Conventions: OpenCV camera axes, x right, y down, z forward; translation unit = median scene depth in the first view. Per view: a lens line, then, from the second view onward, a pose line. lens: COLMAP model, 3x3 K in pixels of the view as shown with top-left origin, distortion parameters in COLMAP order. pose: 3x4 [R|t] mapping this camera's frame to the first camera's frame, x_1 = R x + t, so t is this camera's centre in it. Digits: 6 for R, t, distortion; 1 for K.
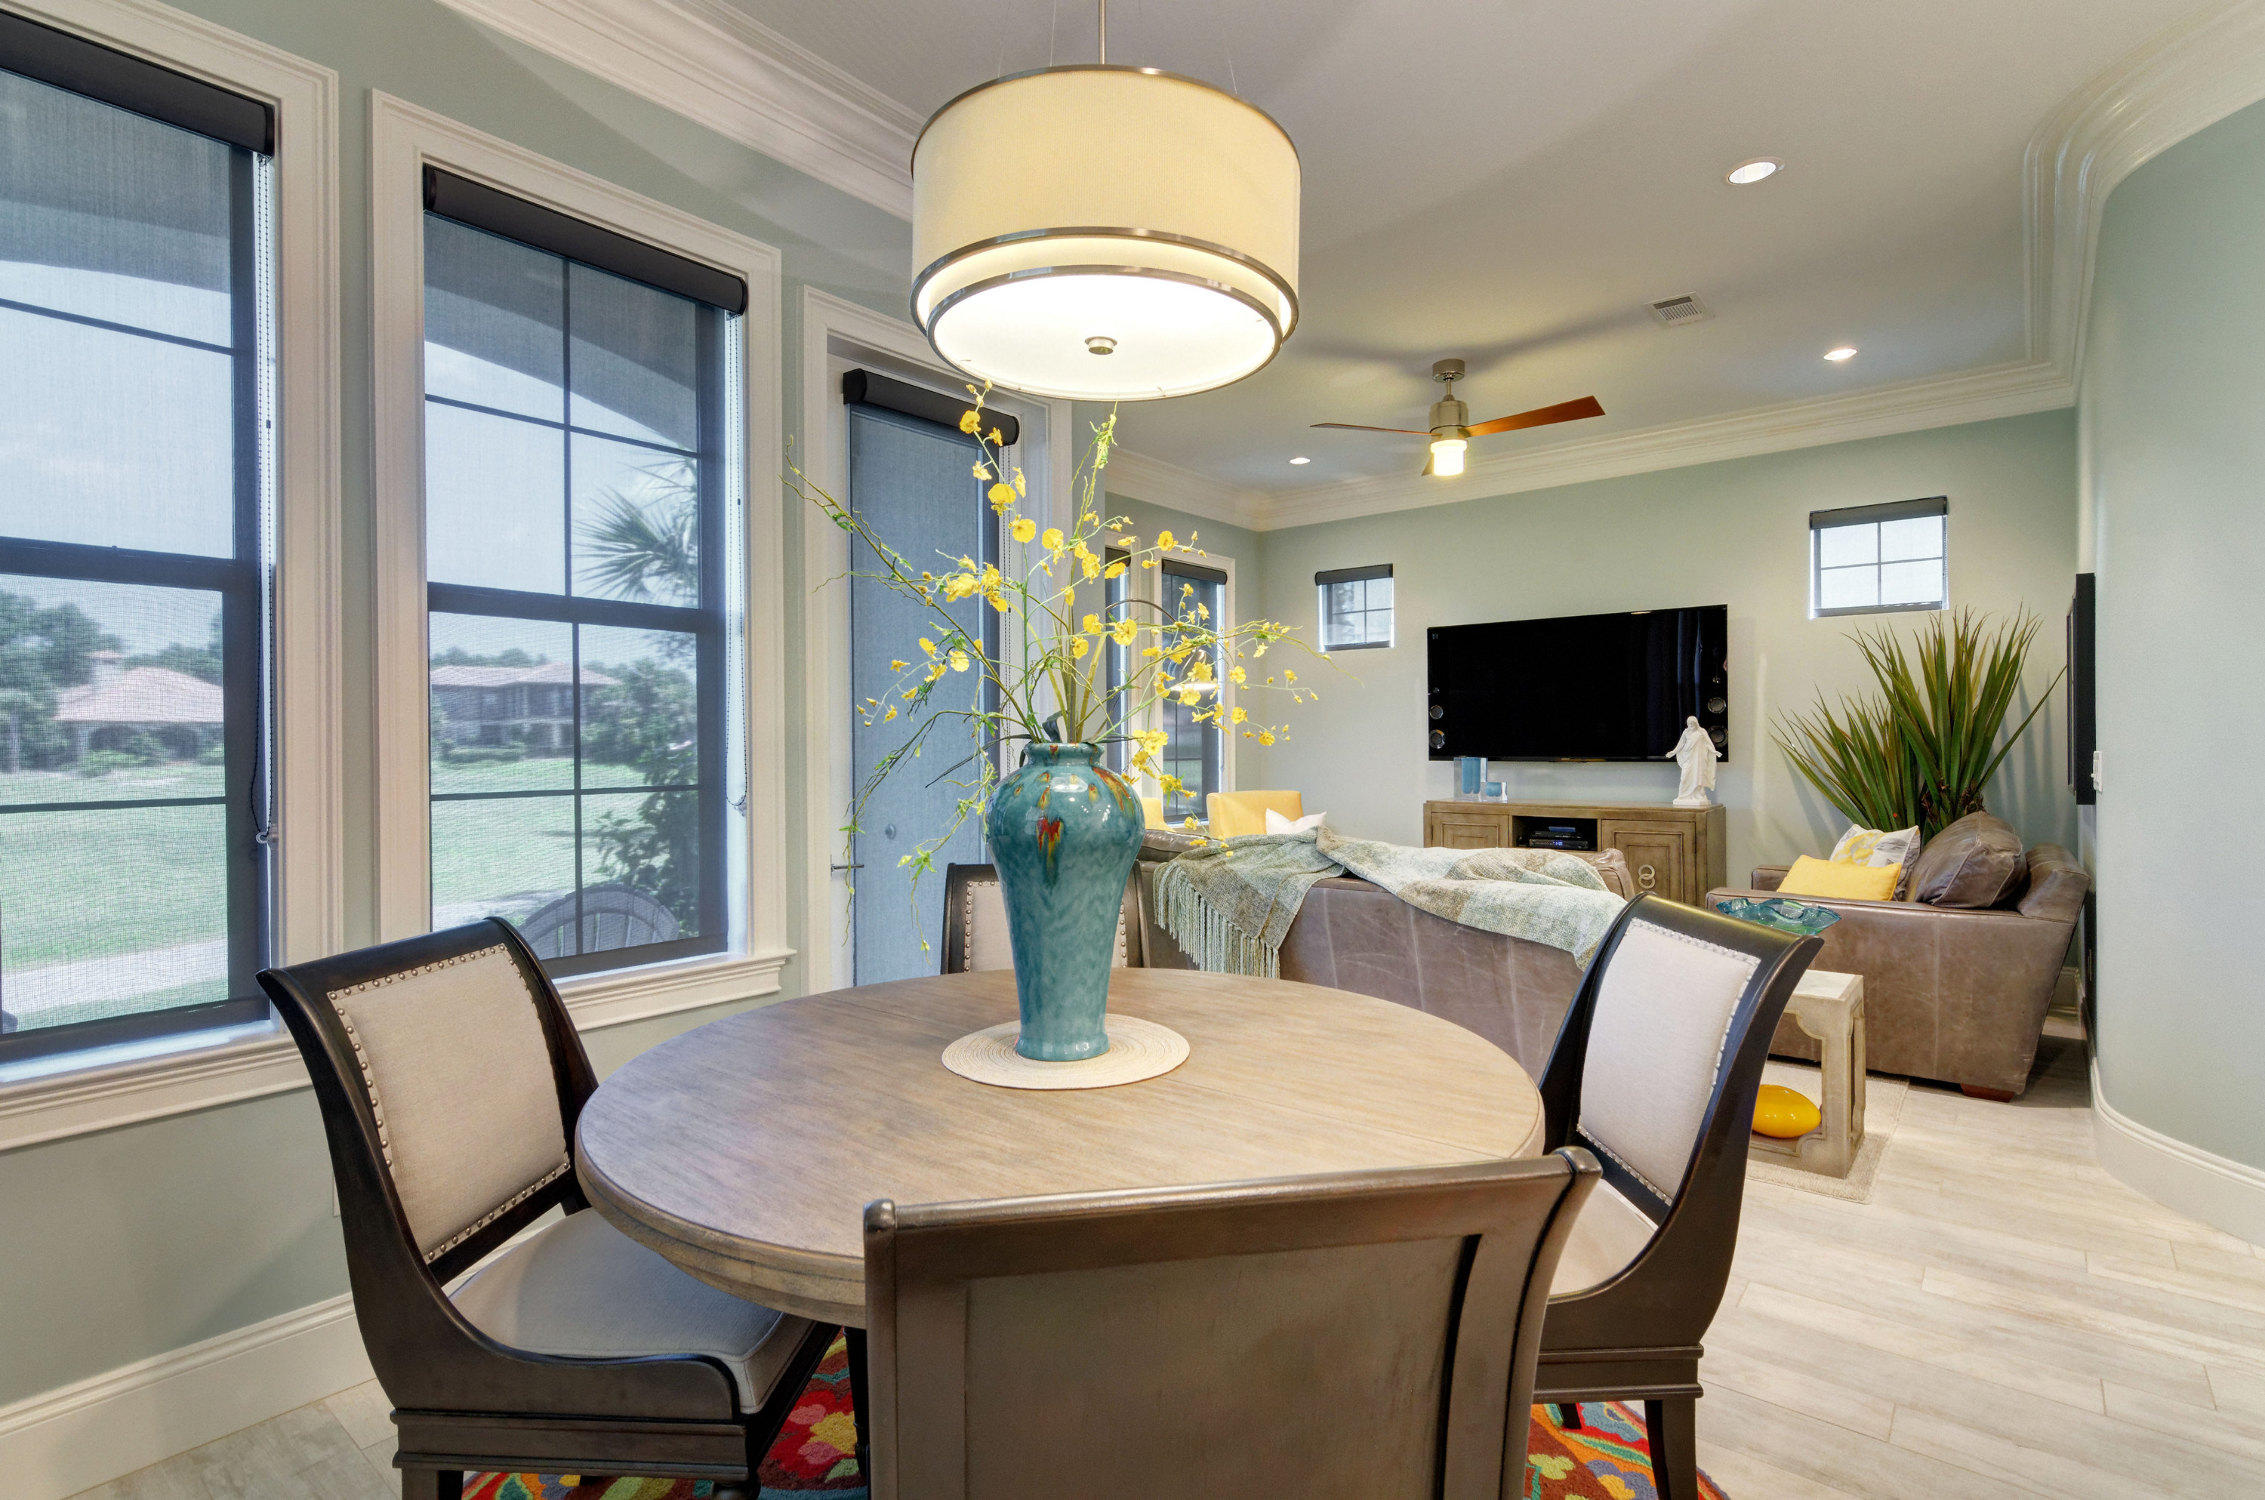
lens RADIAL K [[1081.6, 0, 1119.3], [0, 1081.6, 738.7], [0, 0, 1]] dist [0.002255, 0.000159]
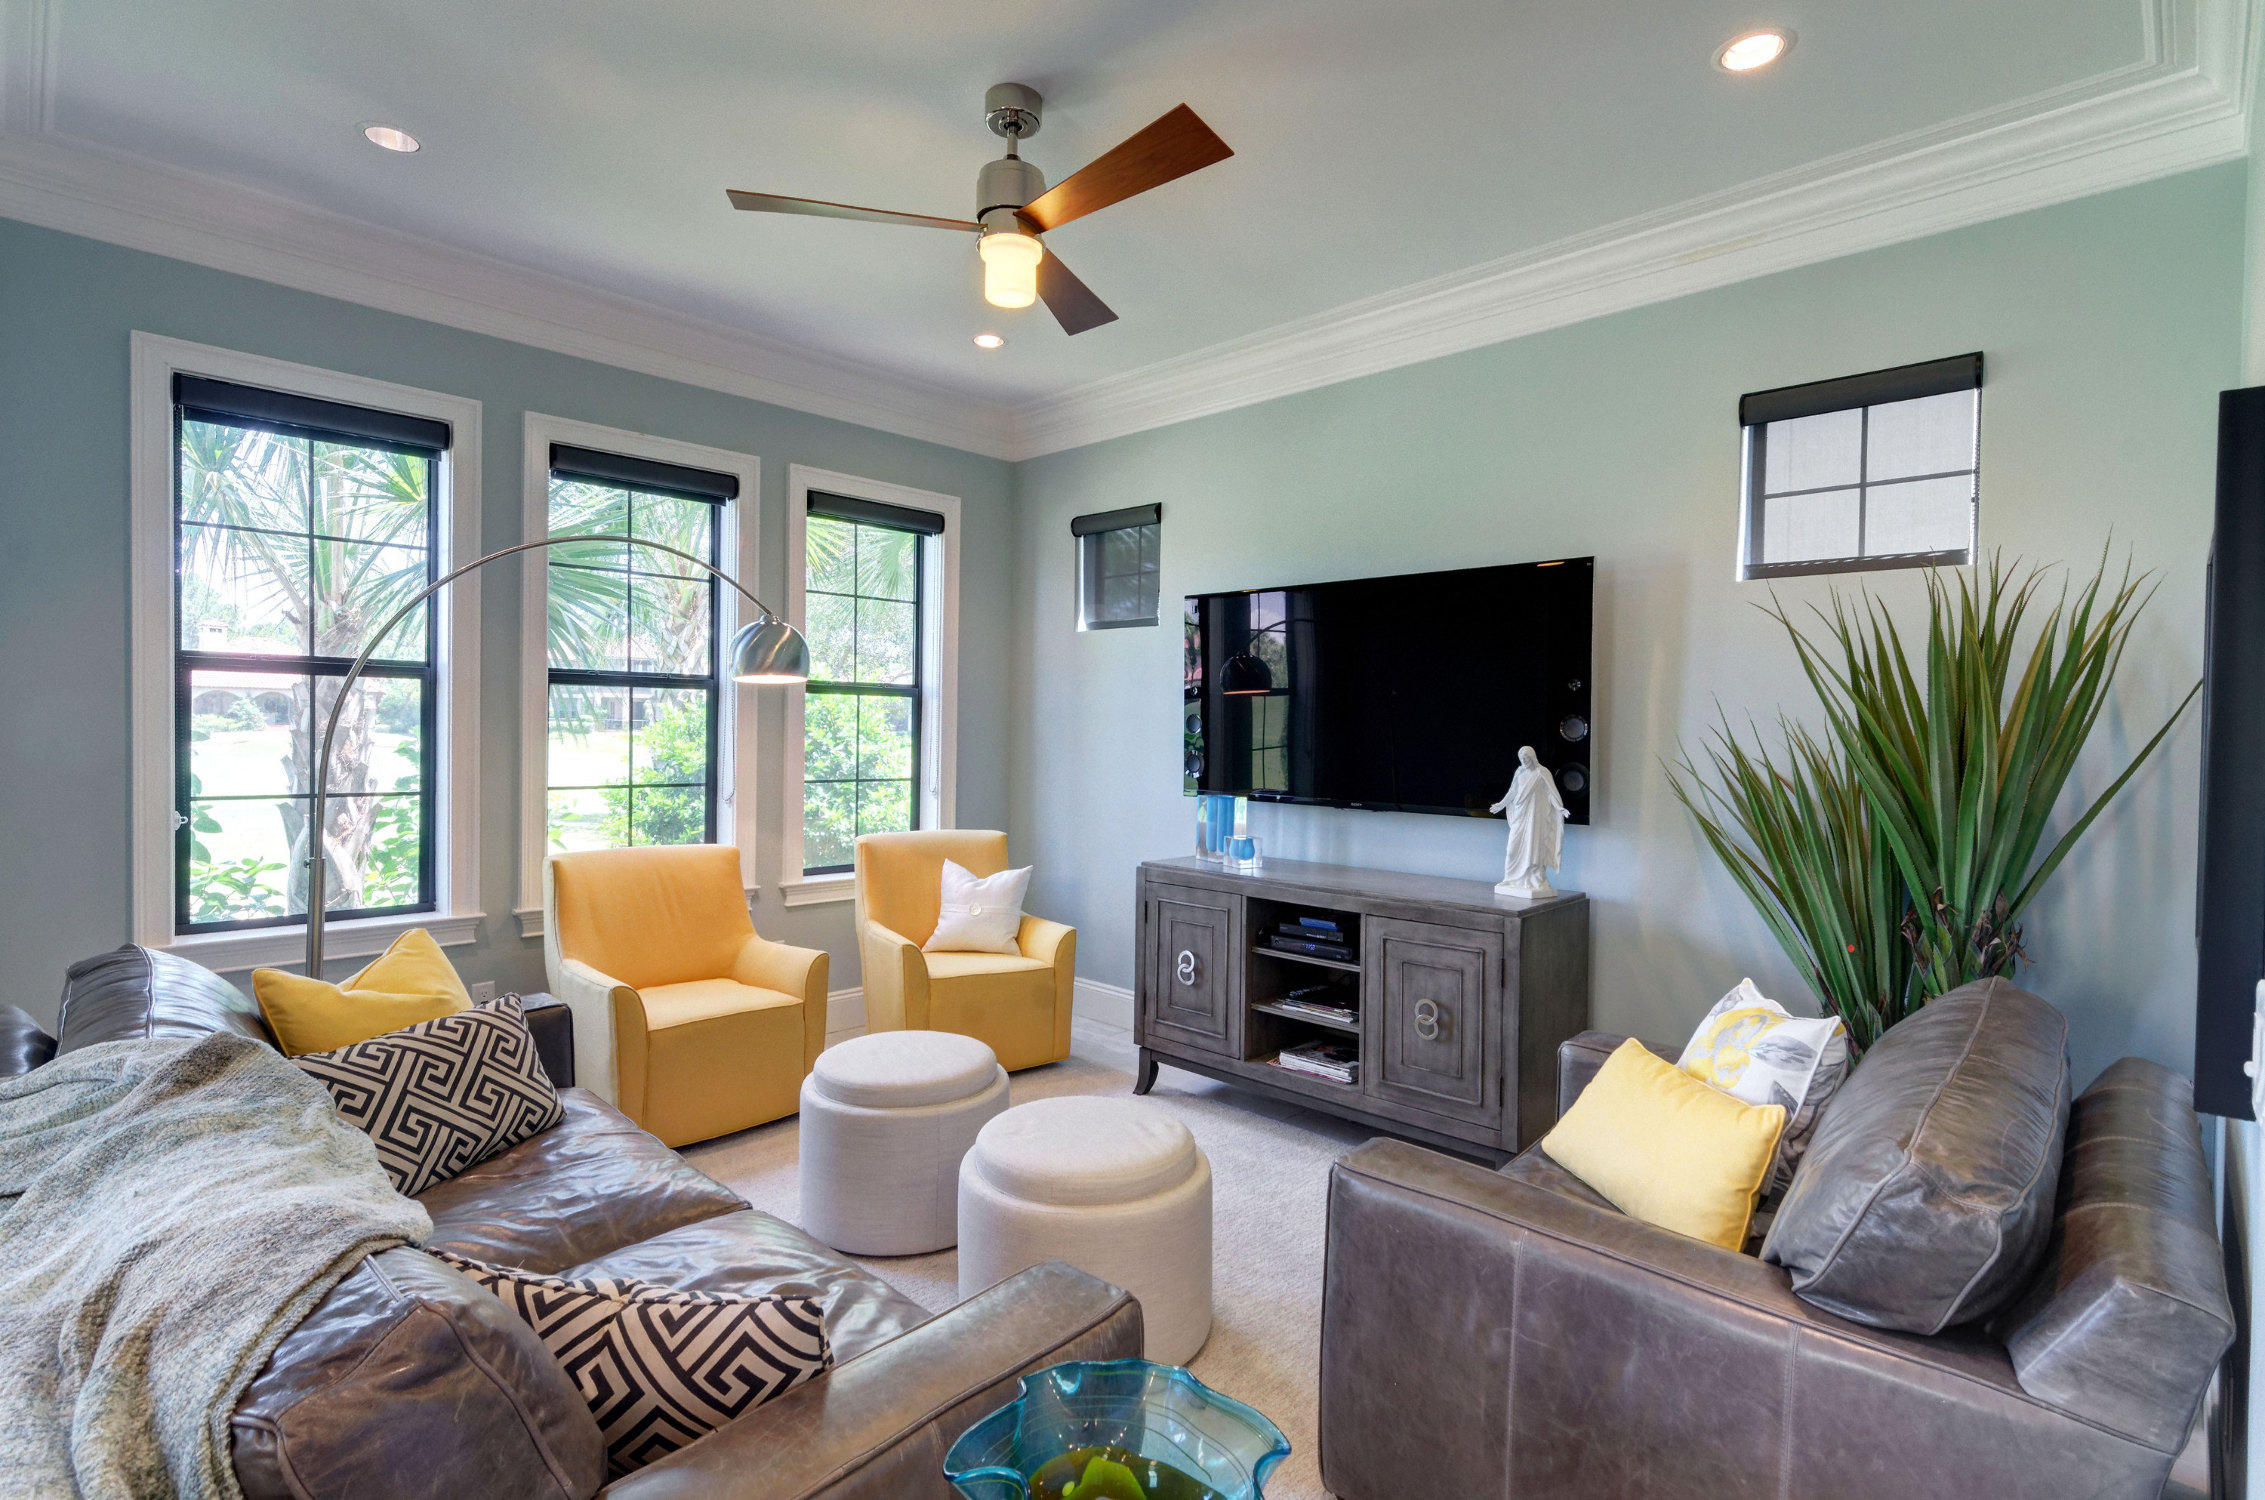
lens RADIAL K [[1081.6, 0, 1119.3], [0, 1081.6, 738.7], [0, 0, 1]] dist [0.002255, 0.000159]
pose [[0.996559, 0.023734, -0.079415, 0.367480], [-0.022572, 0.999625, 0.015497, -0.029787], [0.079753, -0.013651, 0.996721, 0.409278]]
